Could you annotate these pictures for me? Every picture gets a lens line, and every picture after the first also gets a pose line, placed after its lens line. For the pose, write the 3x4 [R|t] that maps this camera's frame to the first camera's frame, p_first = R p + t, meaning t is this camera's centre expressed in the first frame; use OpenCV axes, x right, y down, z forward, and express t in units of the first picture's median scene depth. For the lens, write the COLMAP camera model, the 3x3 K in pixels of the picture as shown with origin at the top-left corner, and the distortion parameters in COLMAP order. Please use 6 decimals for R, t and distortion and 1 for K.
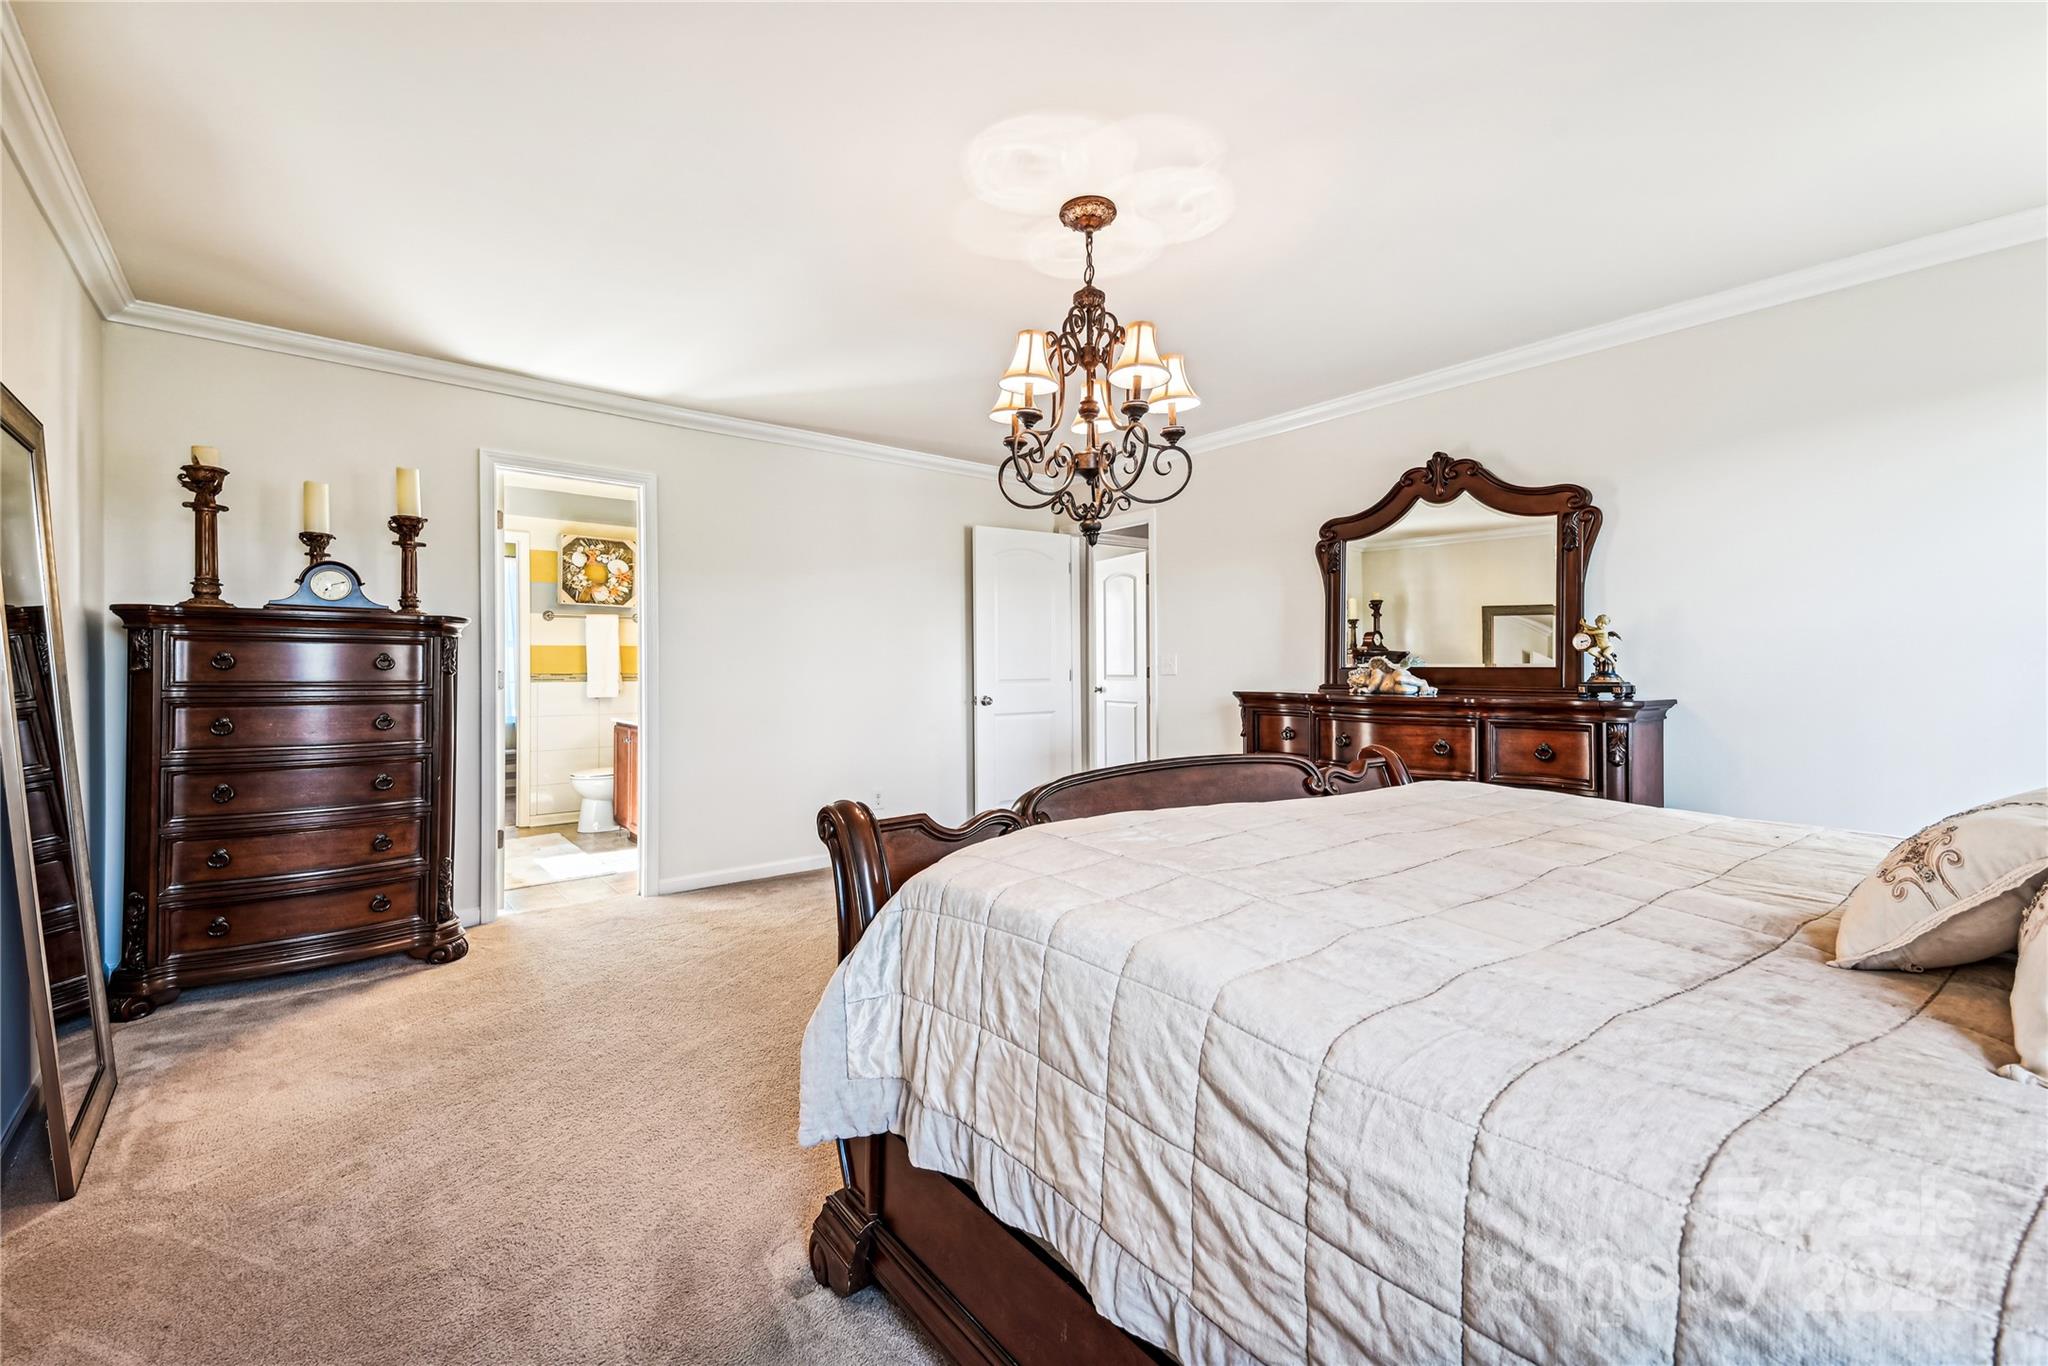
lens RADIAL K [[867.9, 0, 1025.0], [0, 867.9, 672.6], [0, 0, 1]] dist [0.049113, -0.008479]
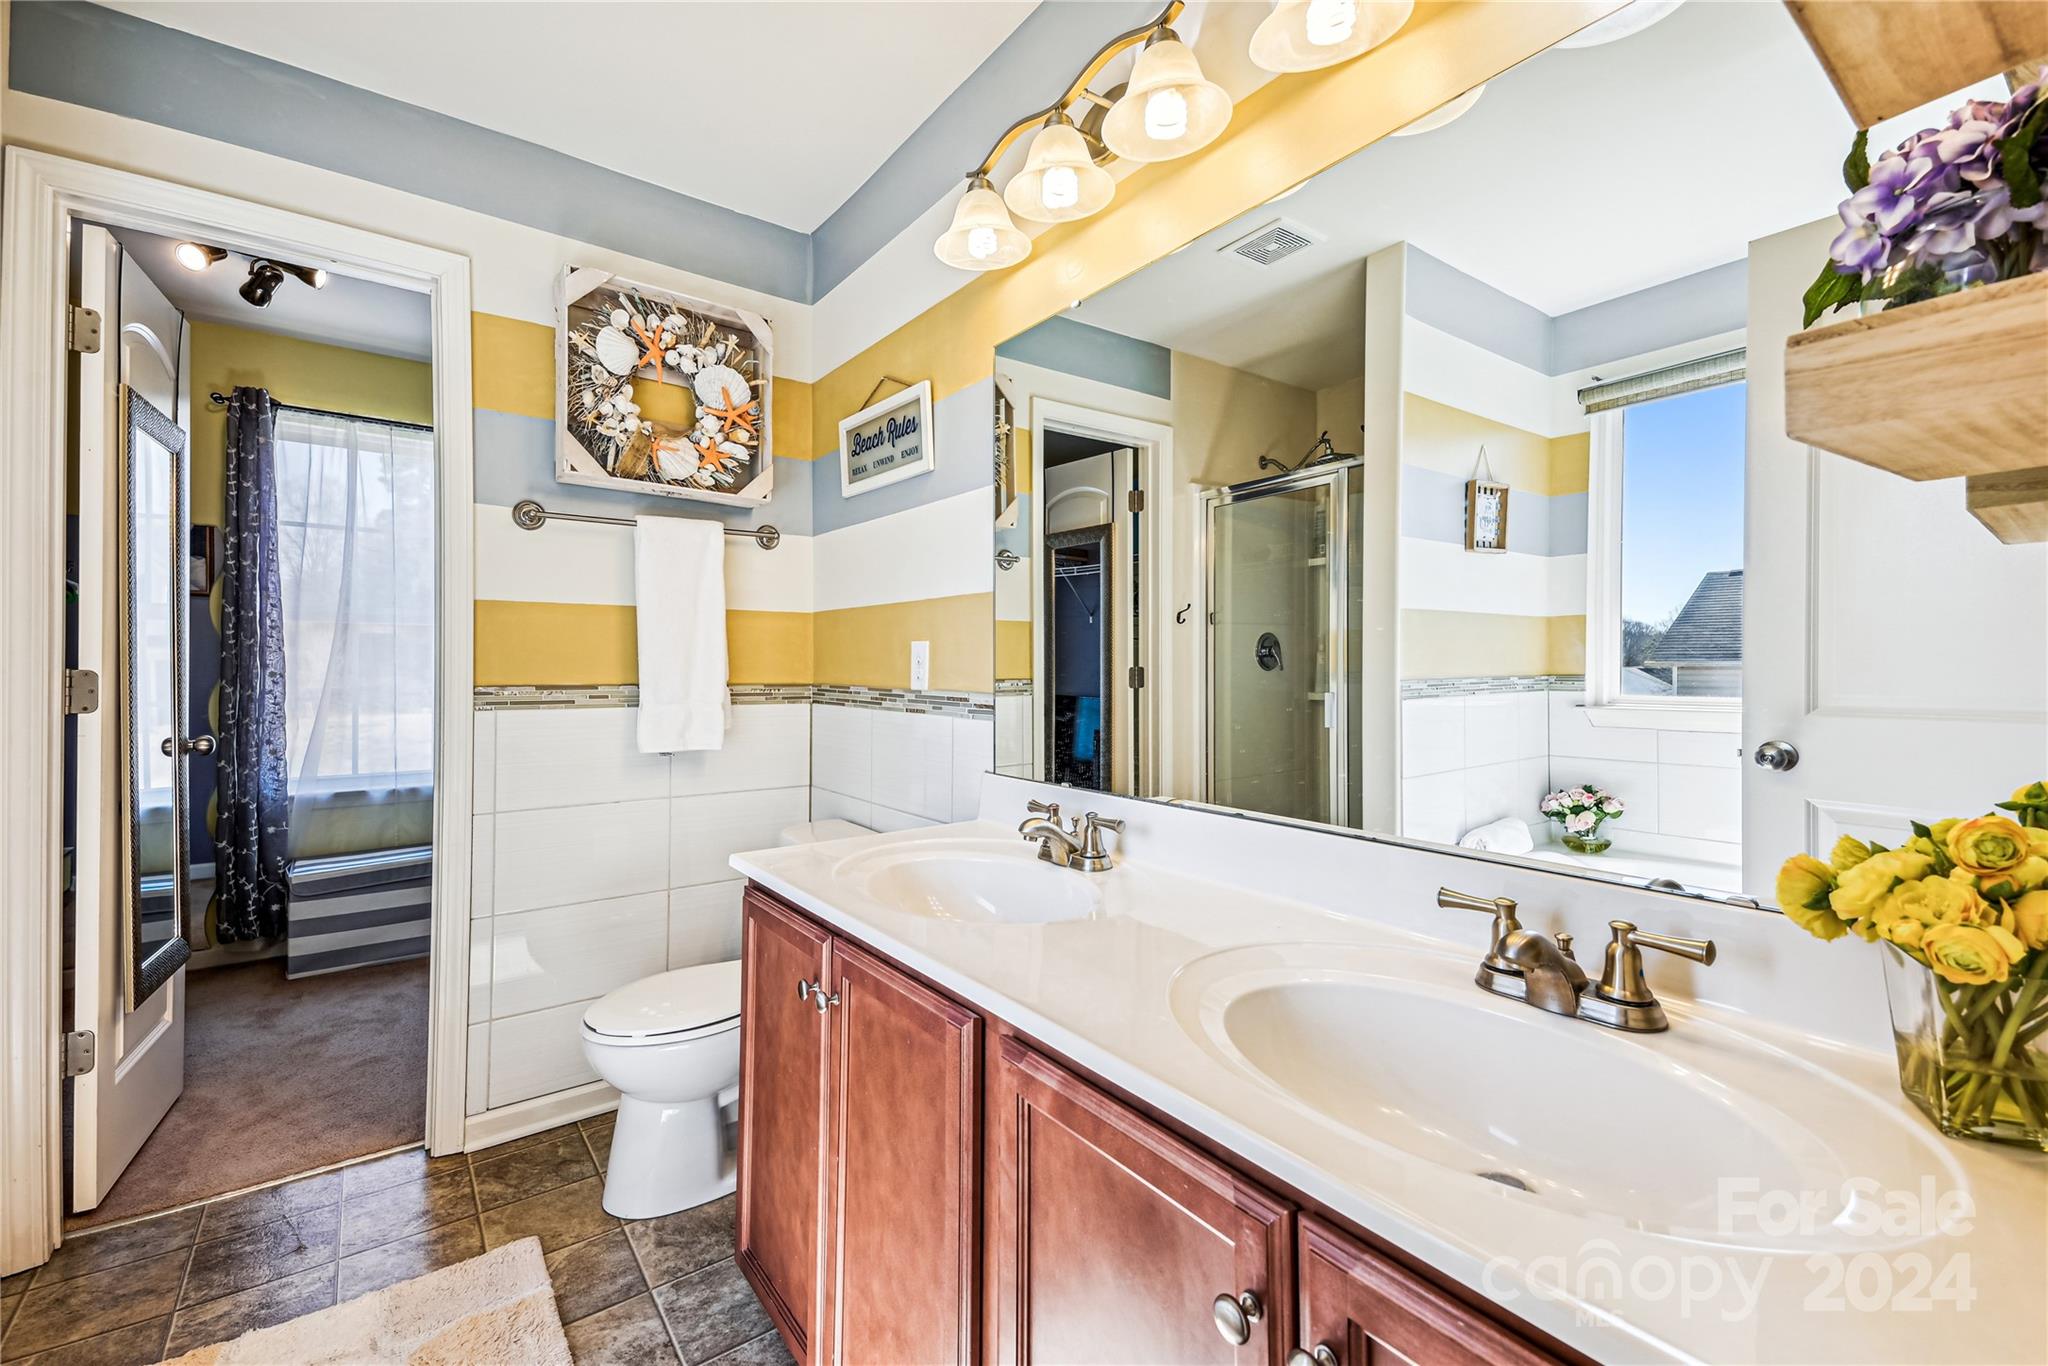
lens RADIAL K [[867.9, 0, 1024.1], [0, 867.9, 668.4], [0, 0, 1]] dist [0.049113, -0.008479]
pose [[0.999219, 0.007261, -0.038832, -0.330127], [-0.007119, 0.999967, 0.003792, -0.007475], [0.038858, -0.003513, 0.999239, 0.654212]]
